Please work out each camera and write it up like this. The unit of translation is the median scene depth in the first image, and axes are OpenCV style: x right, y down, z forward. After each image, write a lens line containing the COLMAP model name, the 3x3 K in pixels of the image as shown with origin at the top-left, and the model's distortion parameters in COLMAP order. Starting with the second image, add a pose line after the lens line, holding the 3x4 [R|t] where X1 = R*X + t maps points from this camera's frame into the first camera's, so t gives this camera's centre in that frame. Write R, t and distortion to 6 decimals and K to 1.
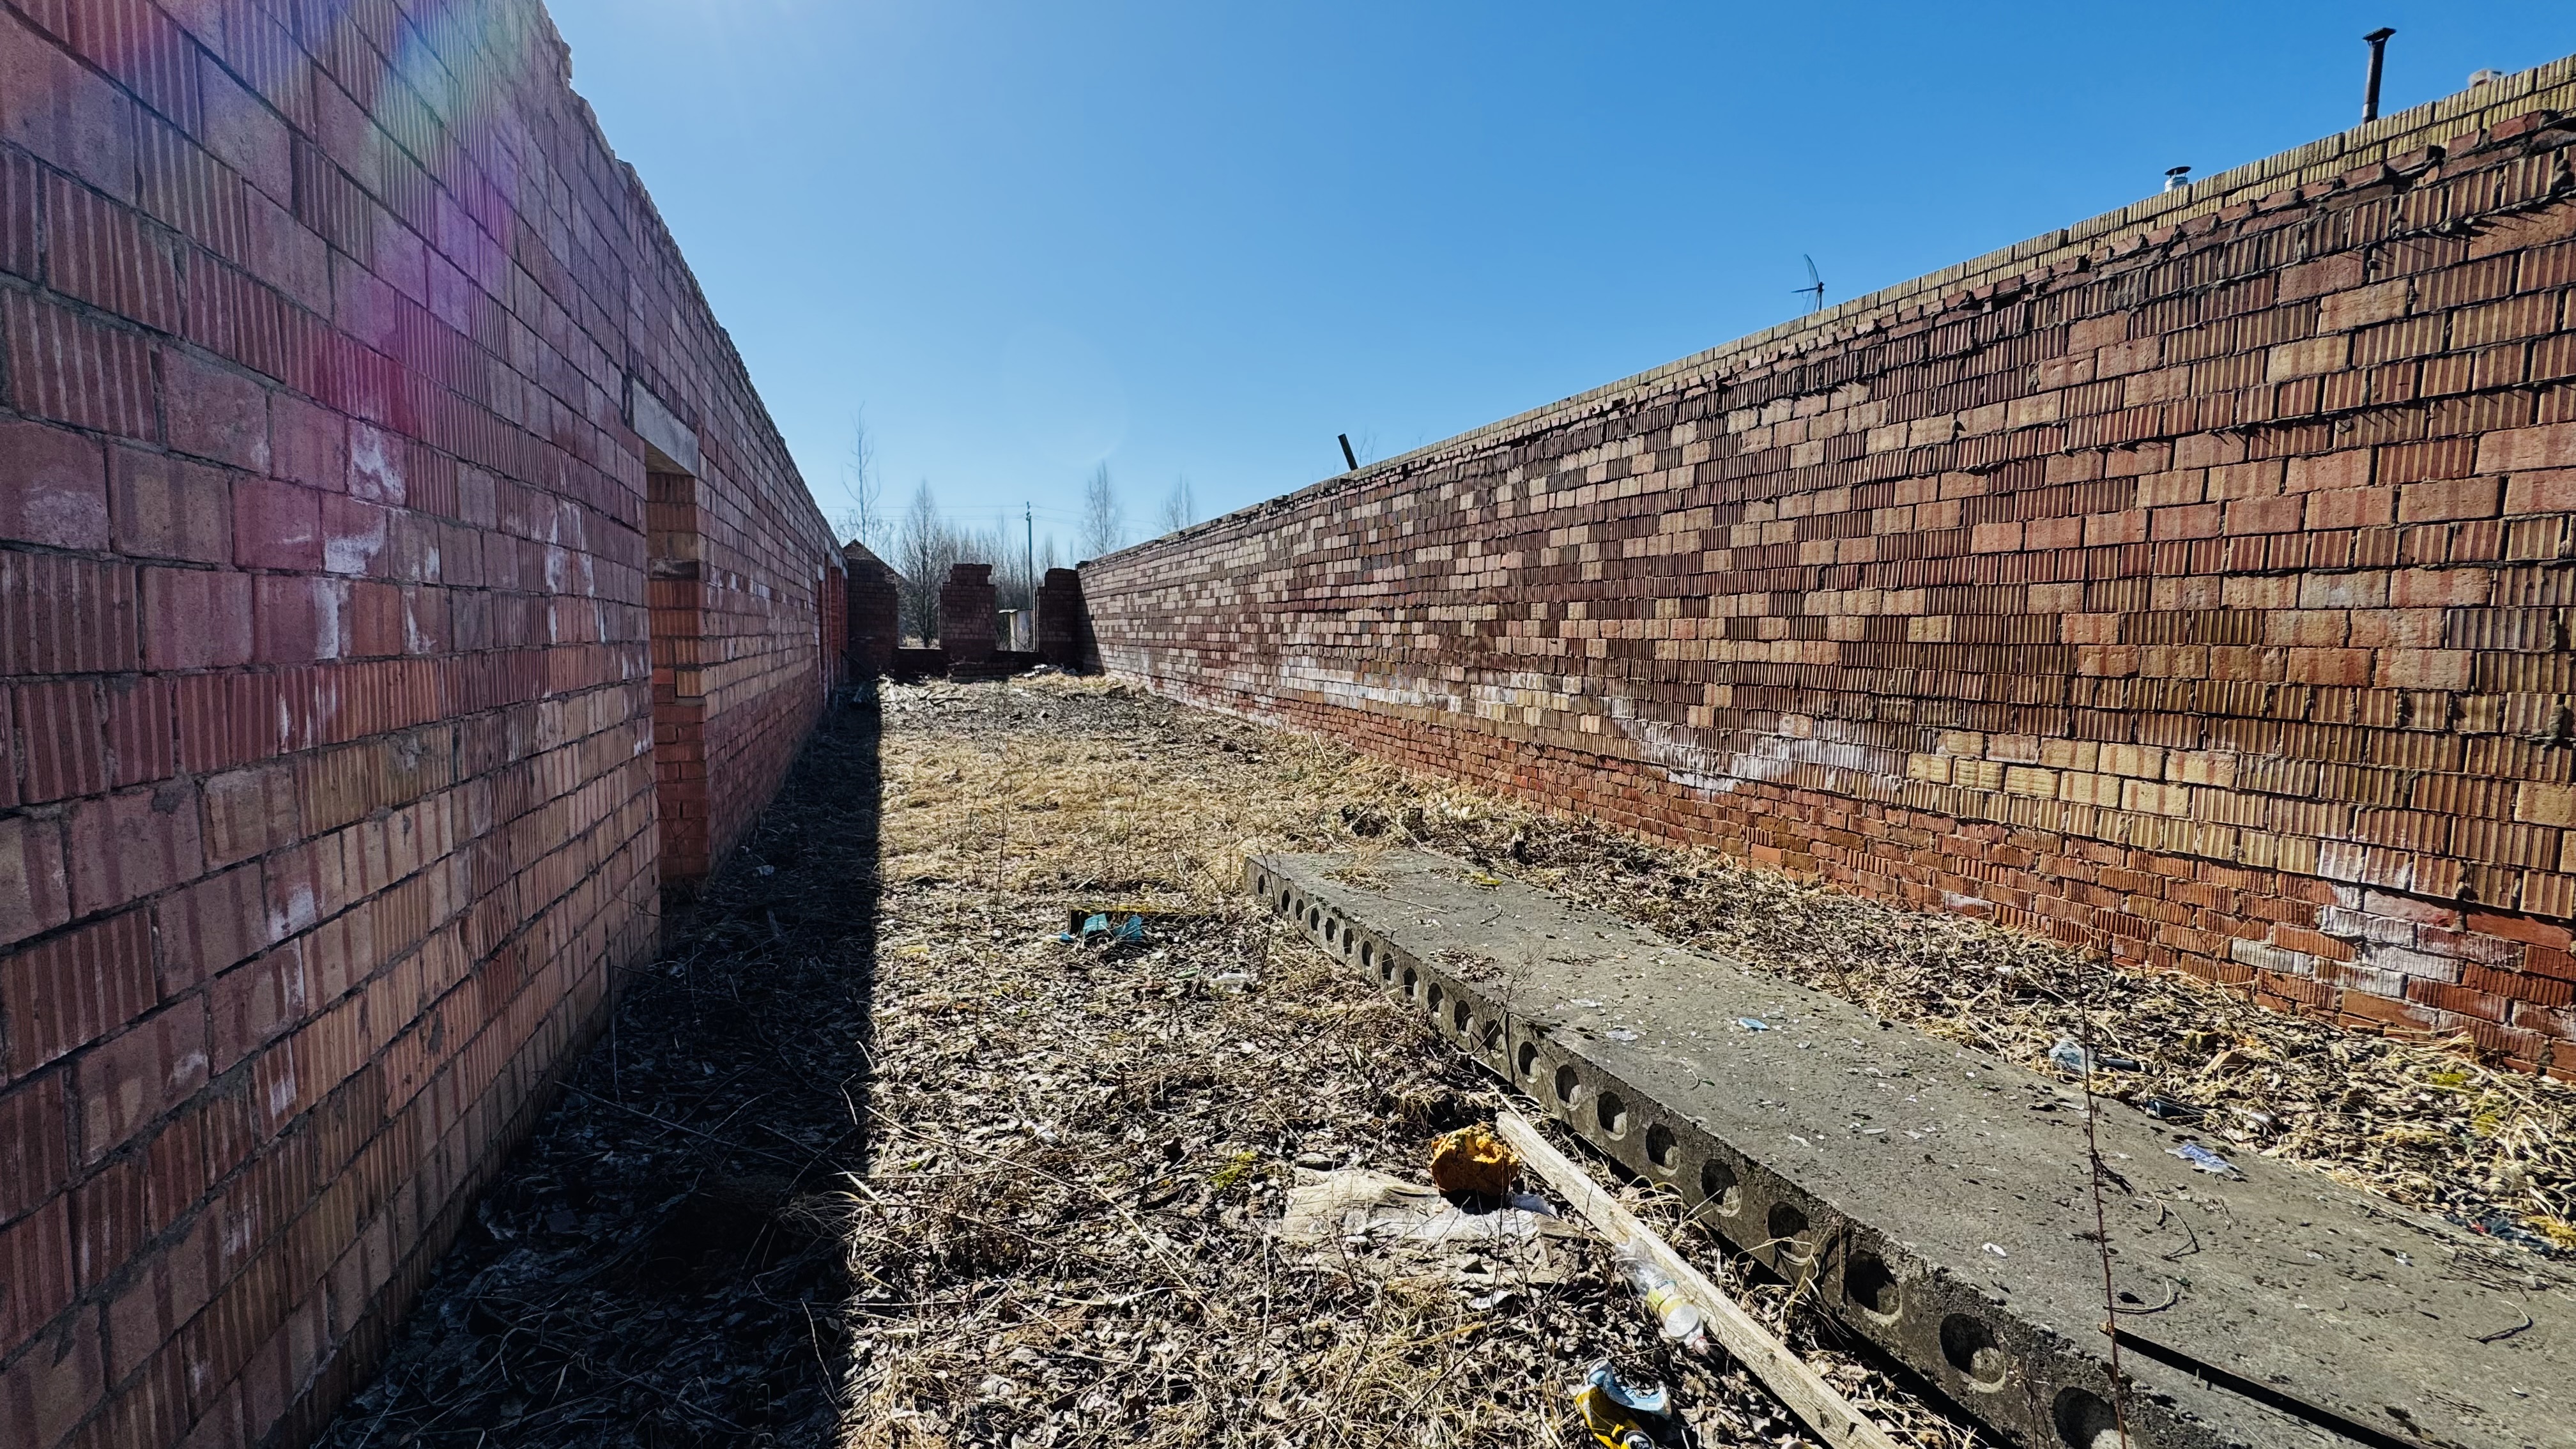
lens RADIAL K [[1026.5, 0, 1288.0], [0, 1026.5, 724.5], [0, 0, 1]] dist [-0.006261, -0.000042]
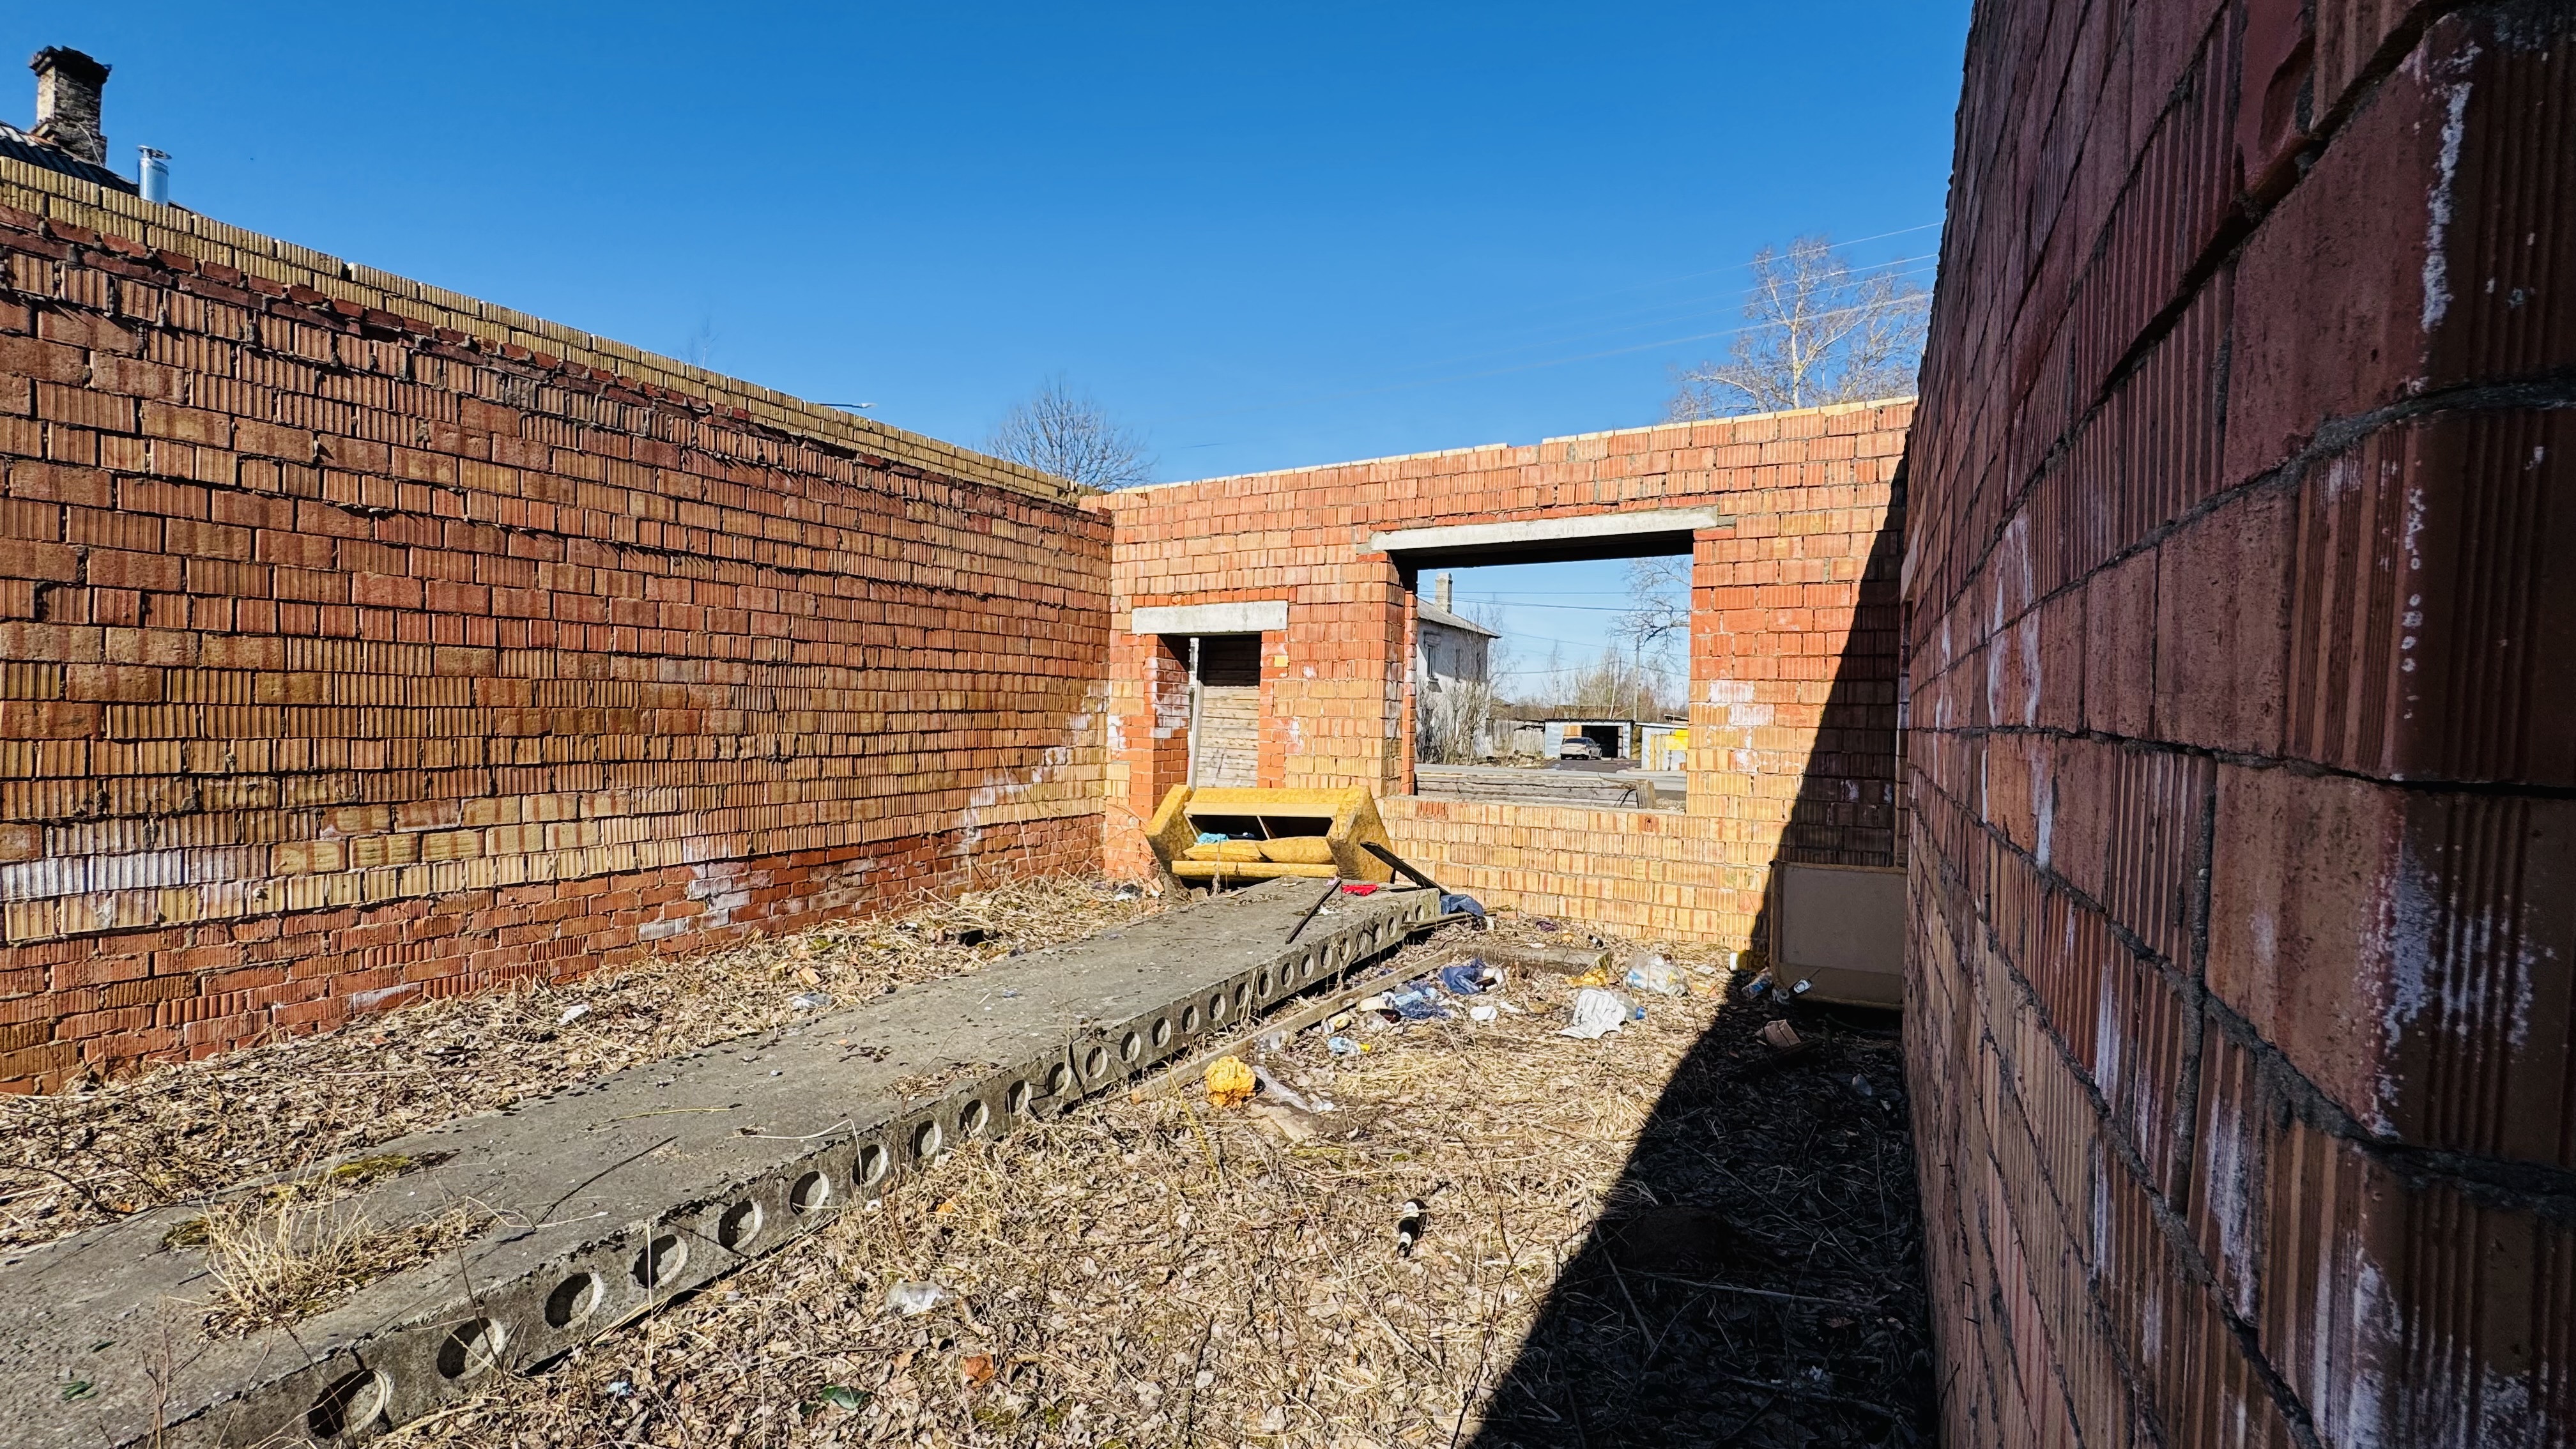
lens RADIAL K [[1026.5, 0, 1288.0], [0, 1026.5, 724.5], [0, 0, 1]] dist [-0.006261, -0.000042]
pose [[-0.633583, -0.037853, 0.772748, -0.625161], [0.036851, 0.996192, 0.079013, -0.124878], [-0.772797, 0.078538, -0.629775, 1.135277]]
